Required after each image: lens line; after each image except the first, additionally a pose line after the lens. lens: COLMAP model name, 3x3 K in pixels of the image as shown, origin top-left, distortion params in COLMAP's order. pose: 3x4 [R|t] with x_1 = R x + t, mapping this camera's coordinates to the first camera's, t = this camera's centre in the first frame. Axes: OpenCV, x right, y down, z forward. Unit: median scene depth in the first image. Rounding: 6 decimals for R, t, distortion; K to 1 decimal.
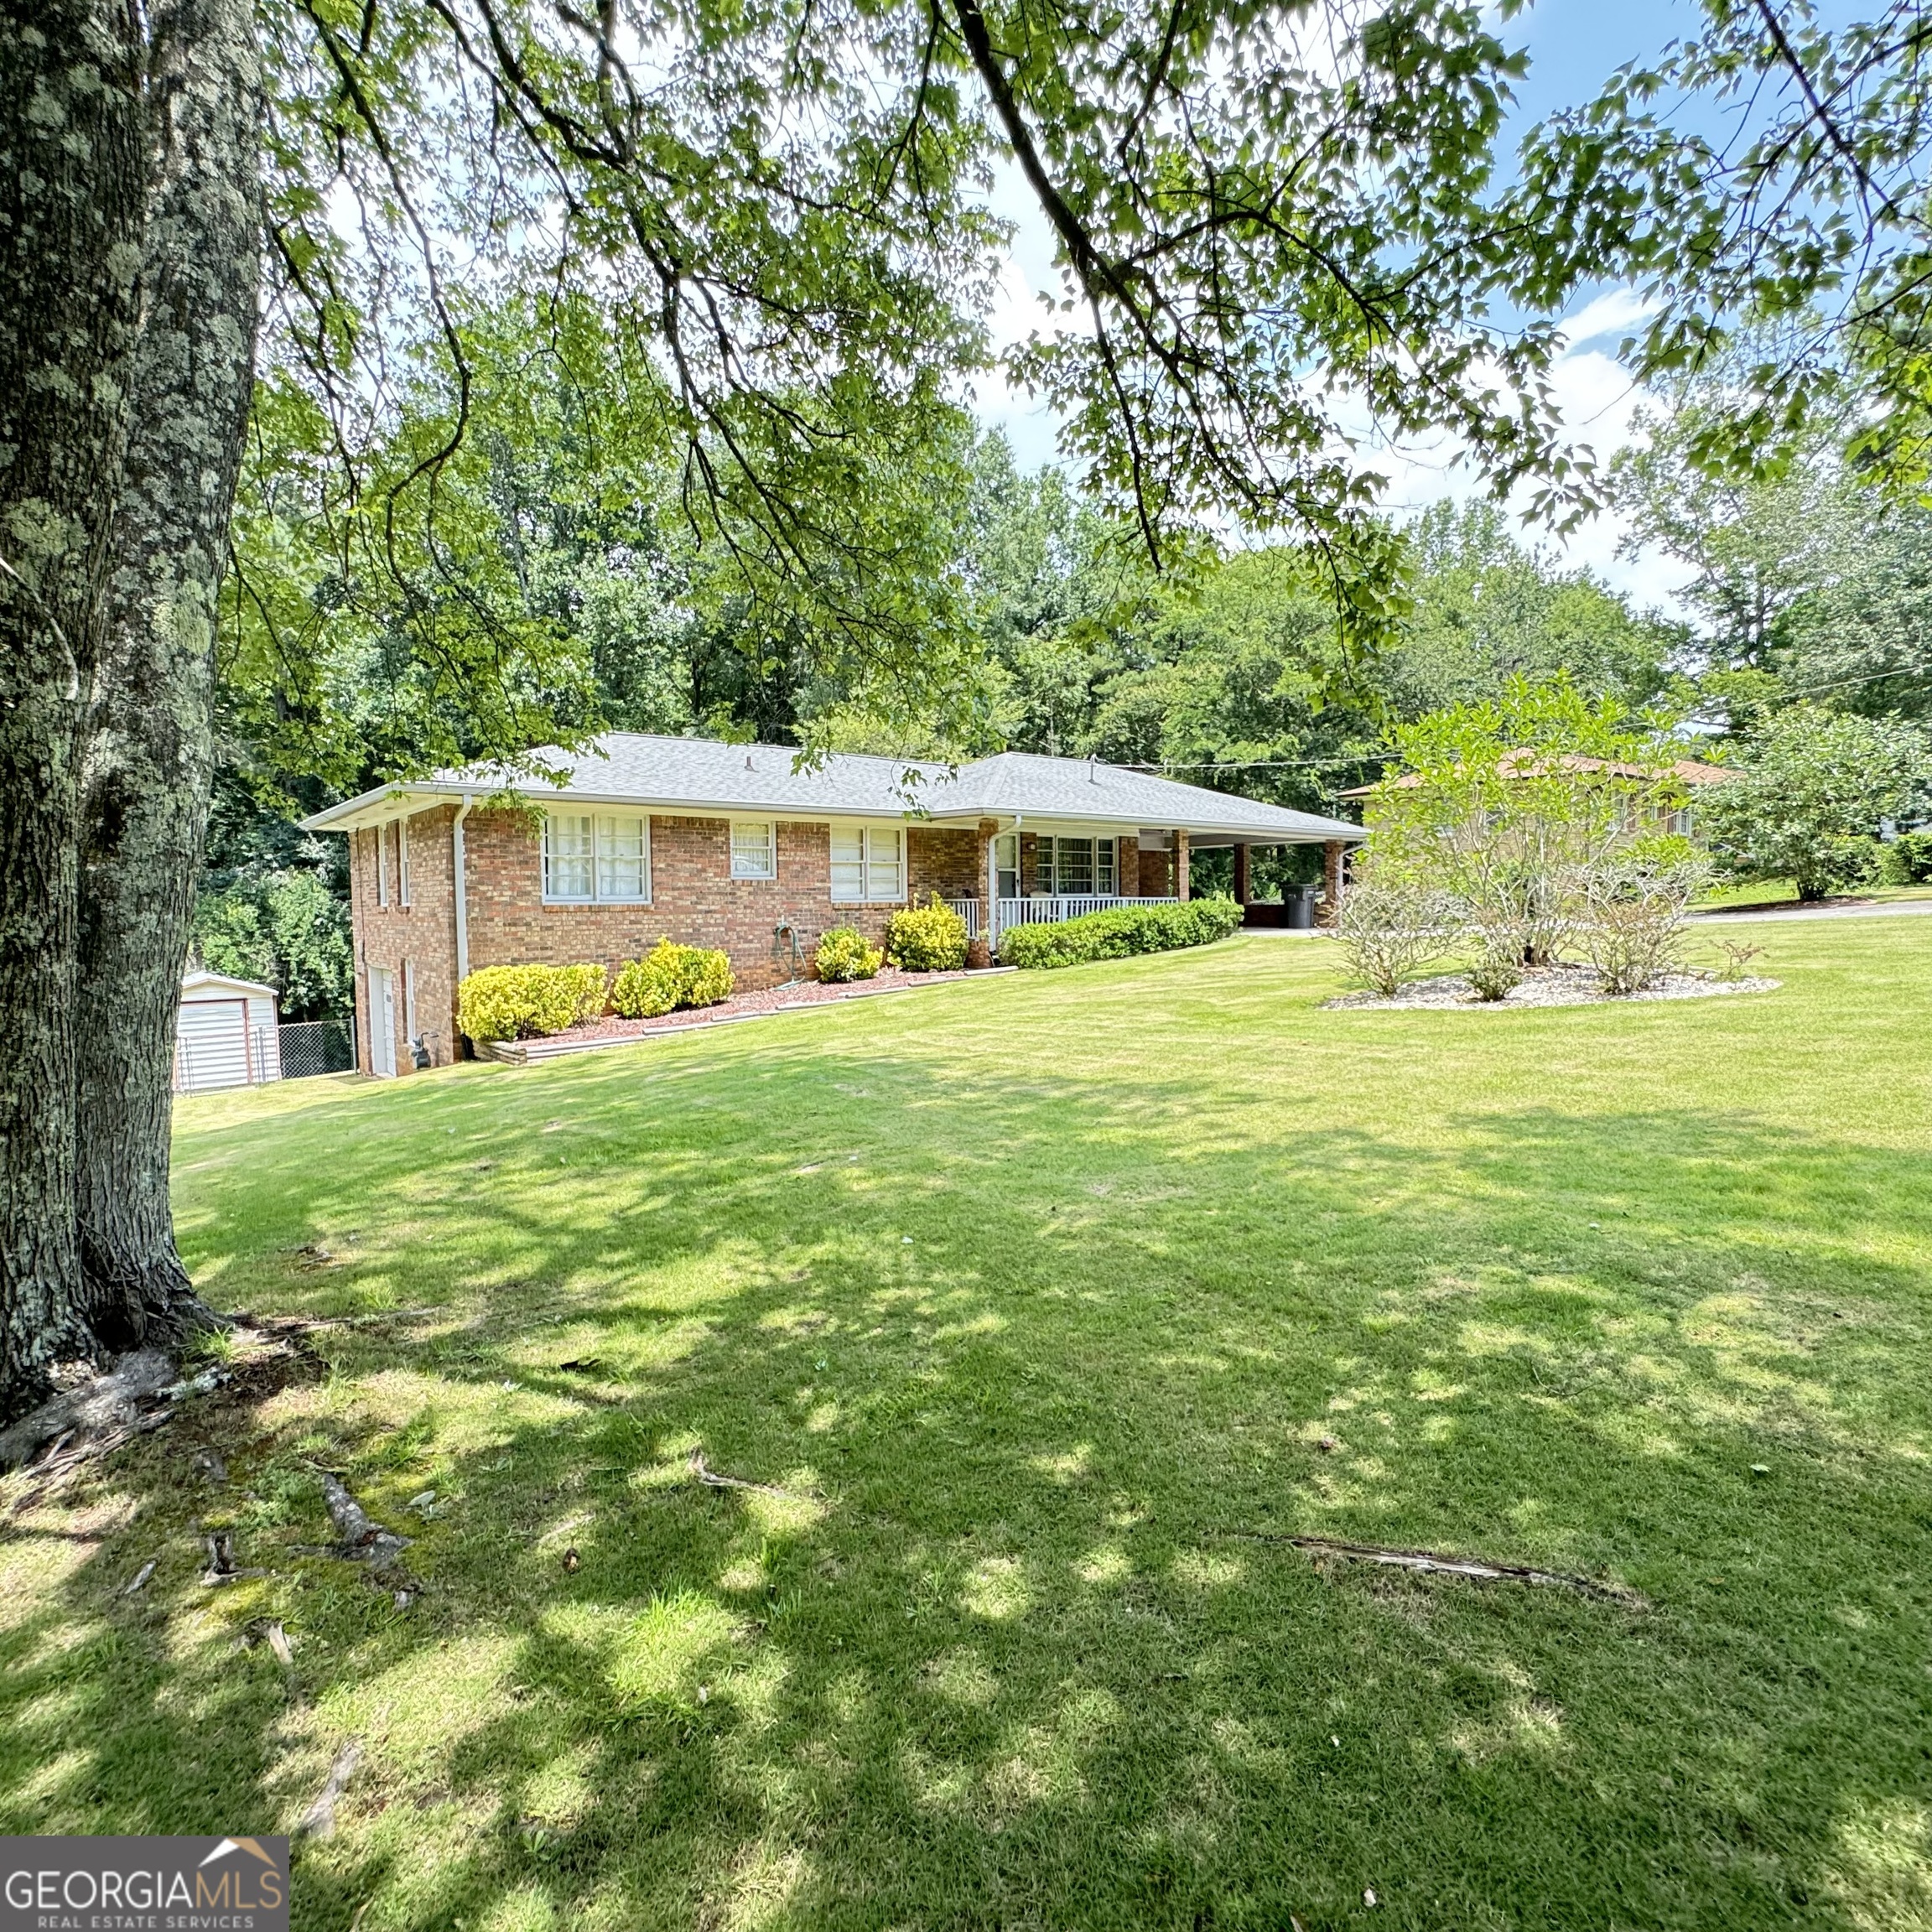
lens RADIAL K [[1057.8, 0, 975.8], [0, 1057.8, 961.9], [0, 0, 1]] dist [-0.003859, 0.000369]
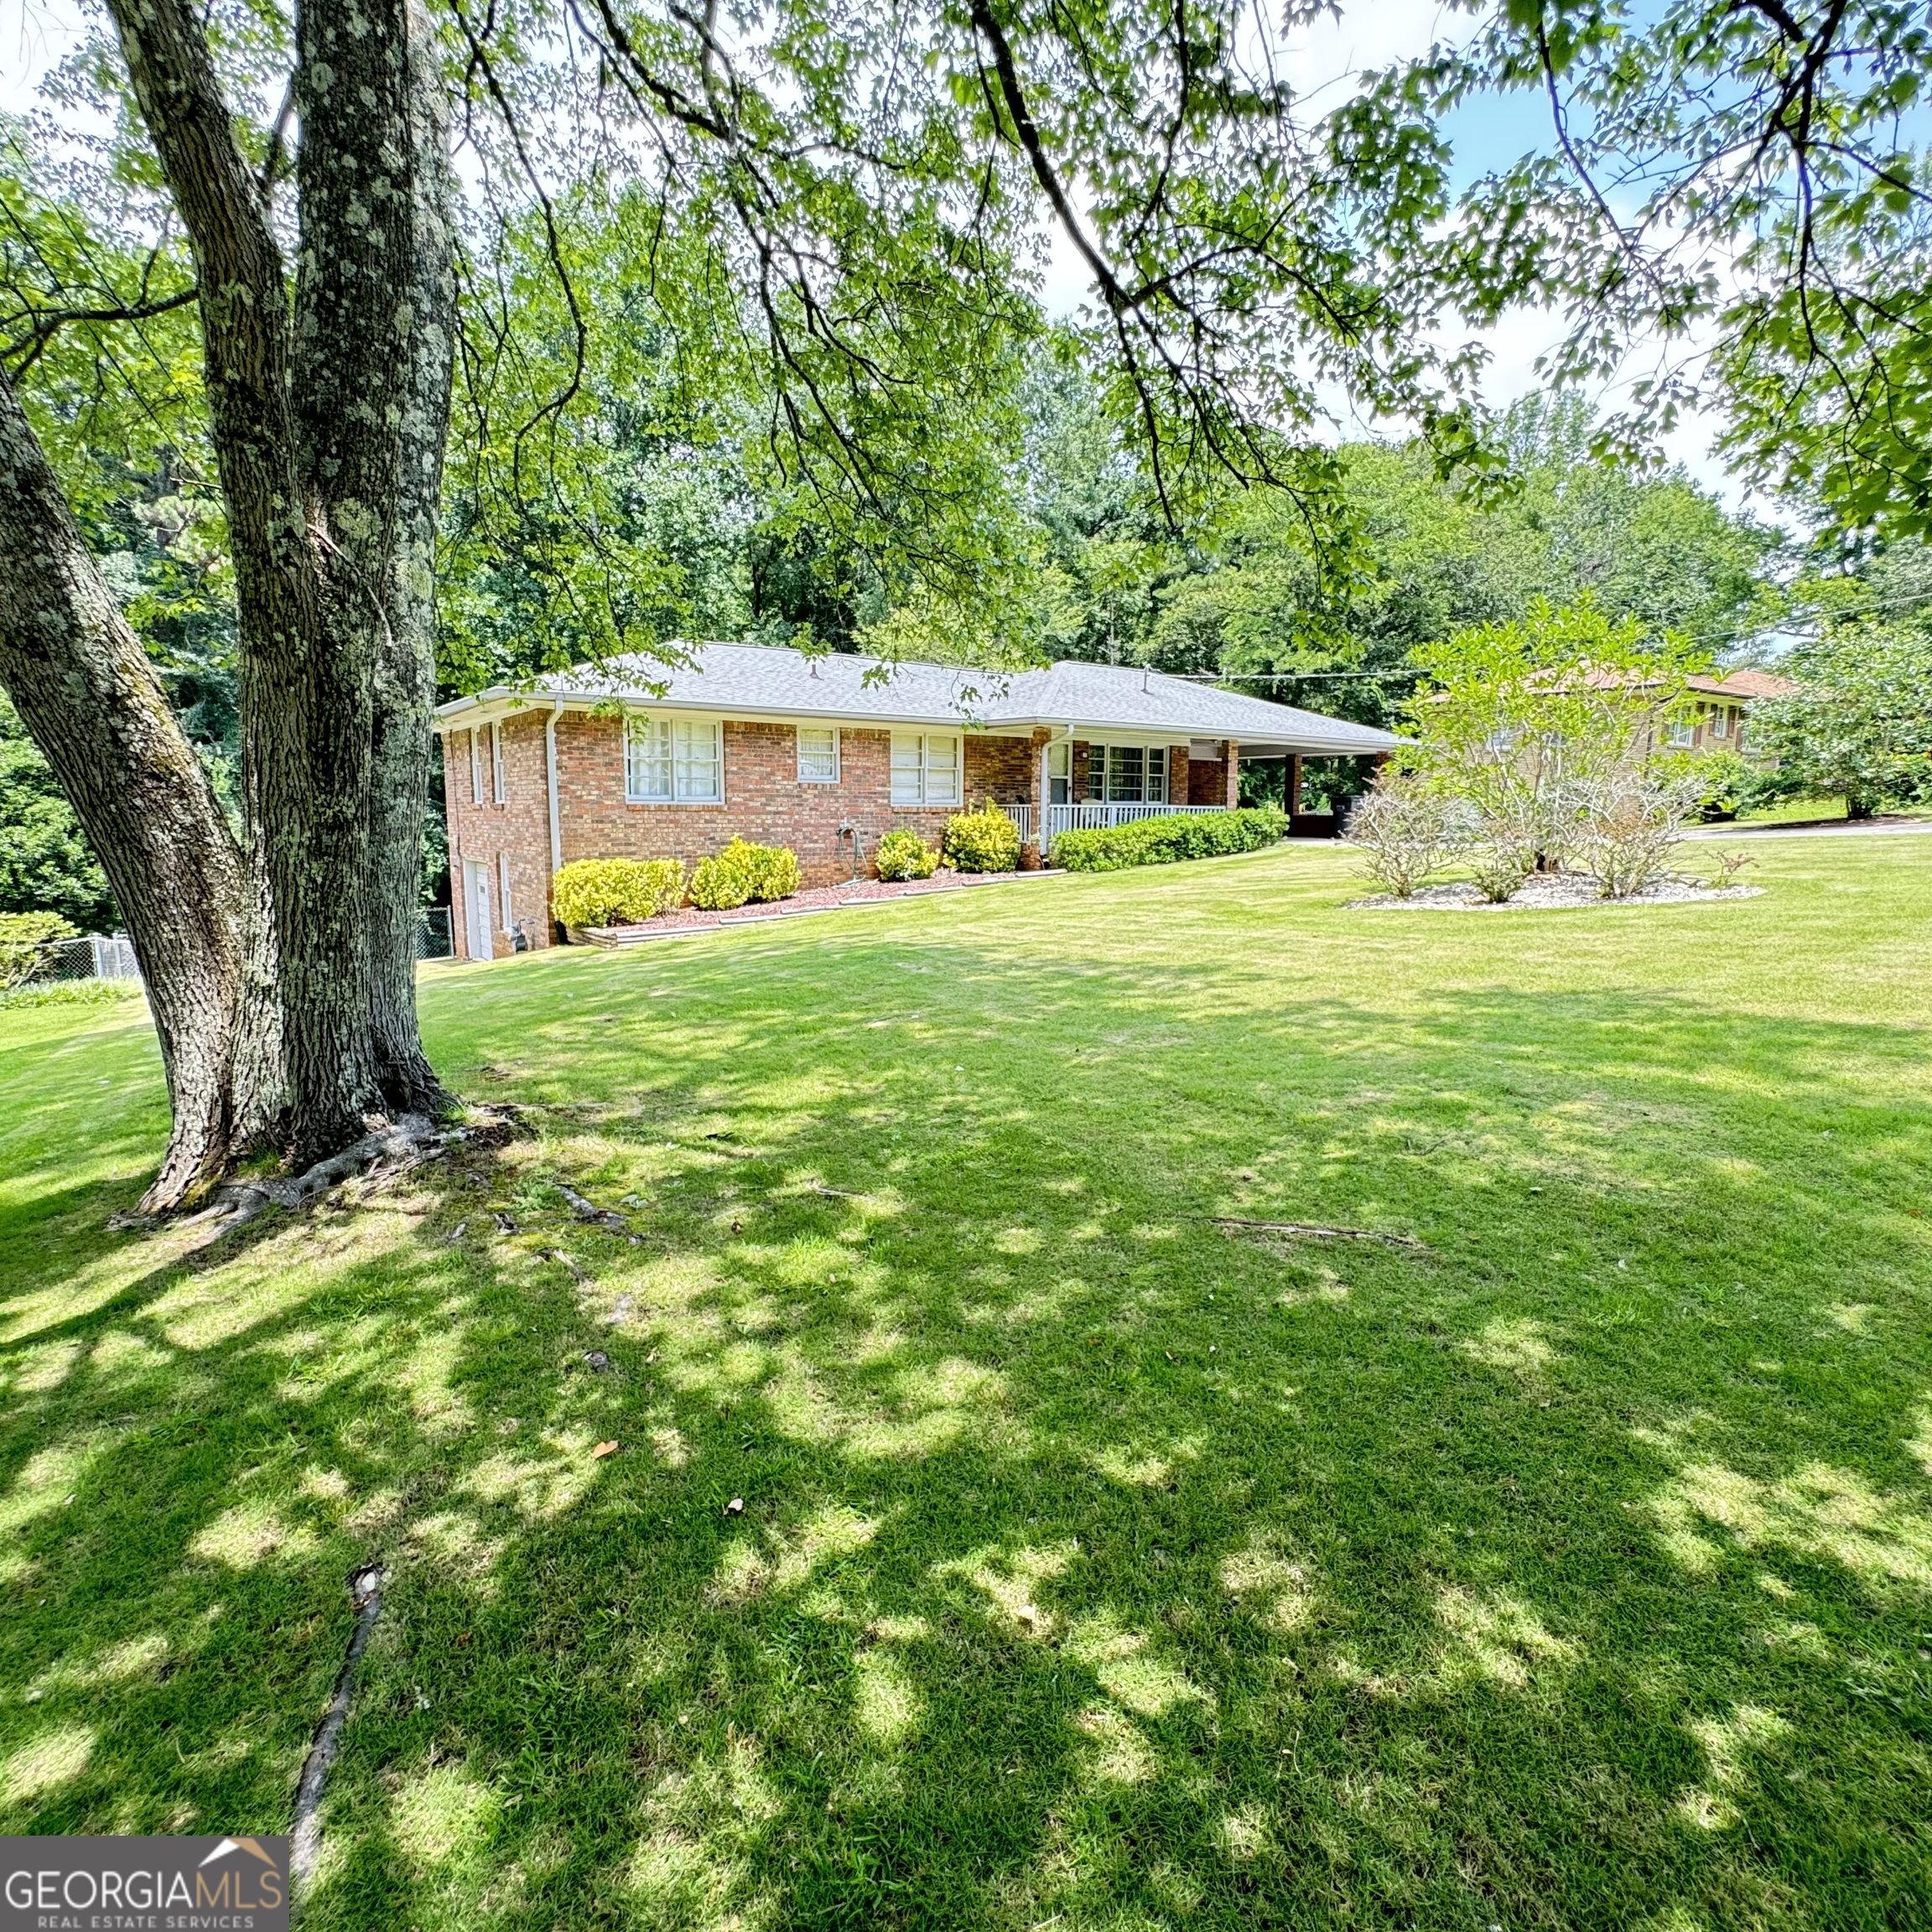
lens RADIAL K [[1057.8, 0, 978.7], [0, 1057.8, 942.7], [0, 0, 1]] dist [-0.003859, 0.000369]
pose [[0.998667, 0.020847, -0.047227, 0.012063], [-0.017560, 0.997463, 0.068983, 0.021042], [0.048545, -0.068062, 0.996499, -0.212353]]
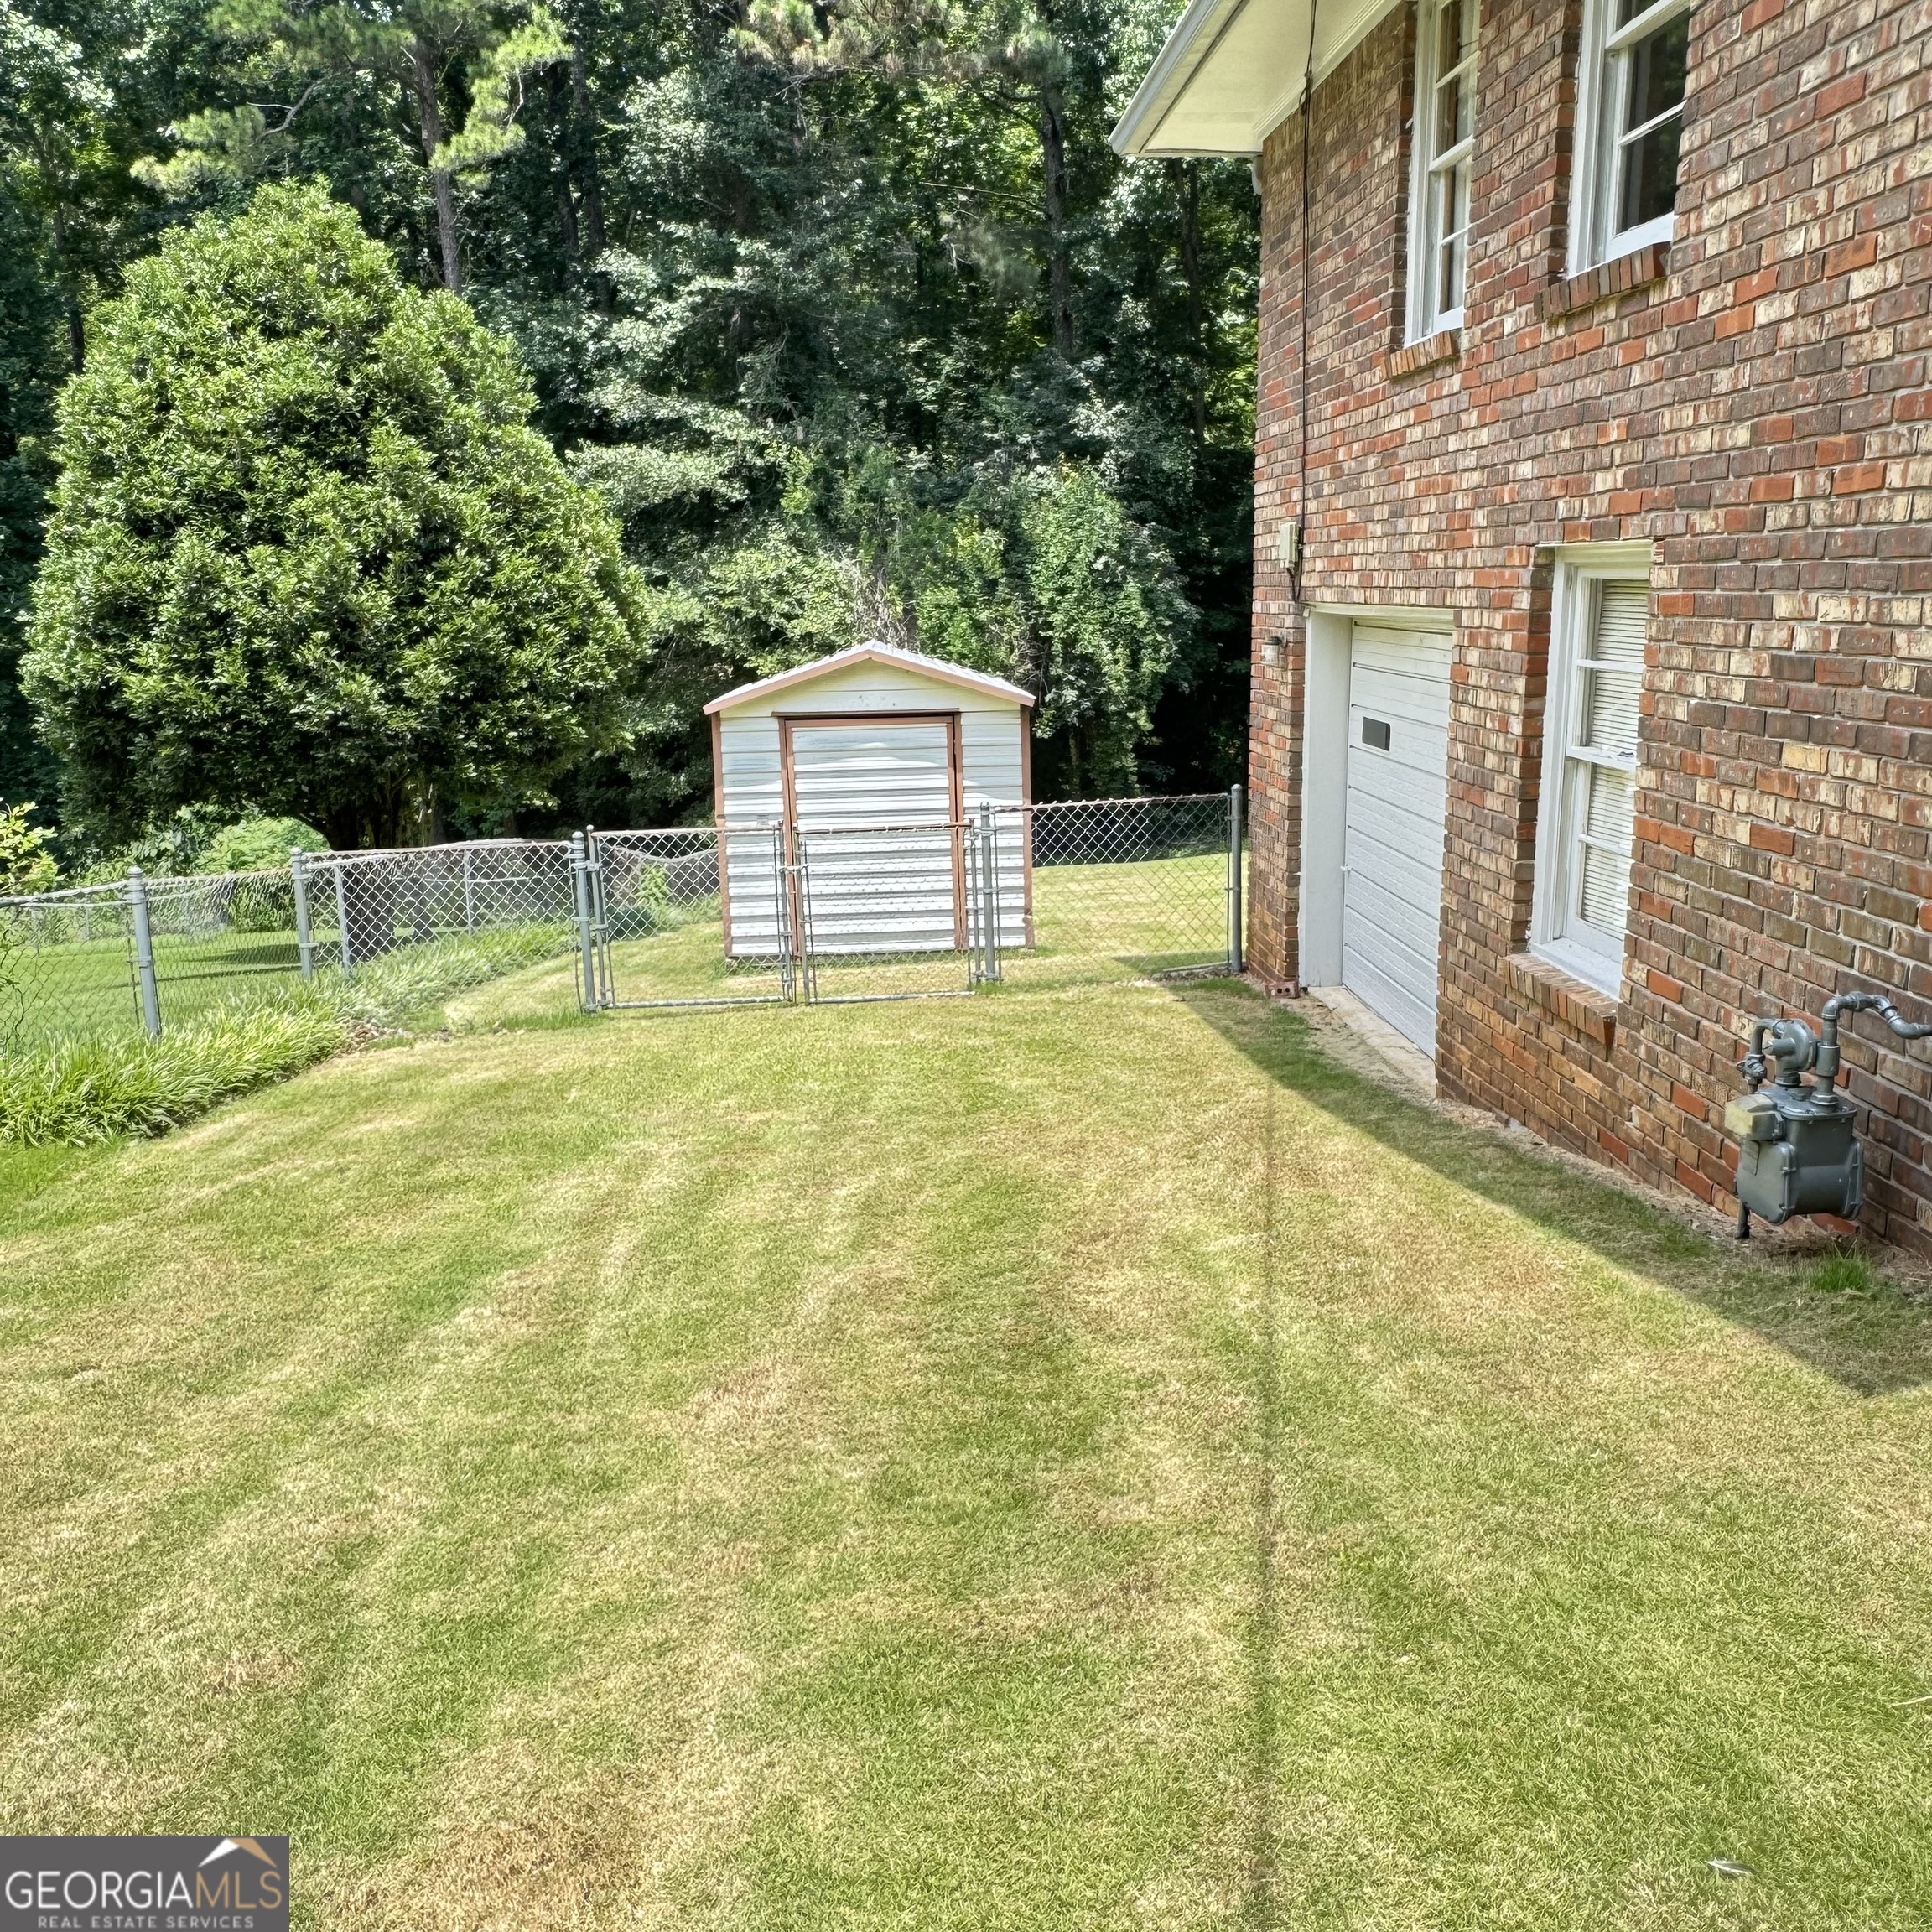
lens RADIAL K [[1767.1, 0, 961.8], [0, 1767.1, 954.2], [0, 0, 1]] dist [-0.002246, 0.033529]
pose [[0.810903, 0.117130, -0.573339, -1.452040], [-0.023136, 0.985414, 0.168592, 0.061698], [0.584724, -0.123447, 0.801785, 2.217878]]
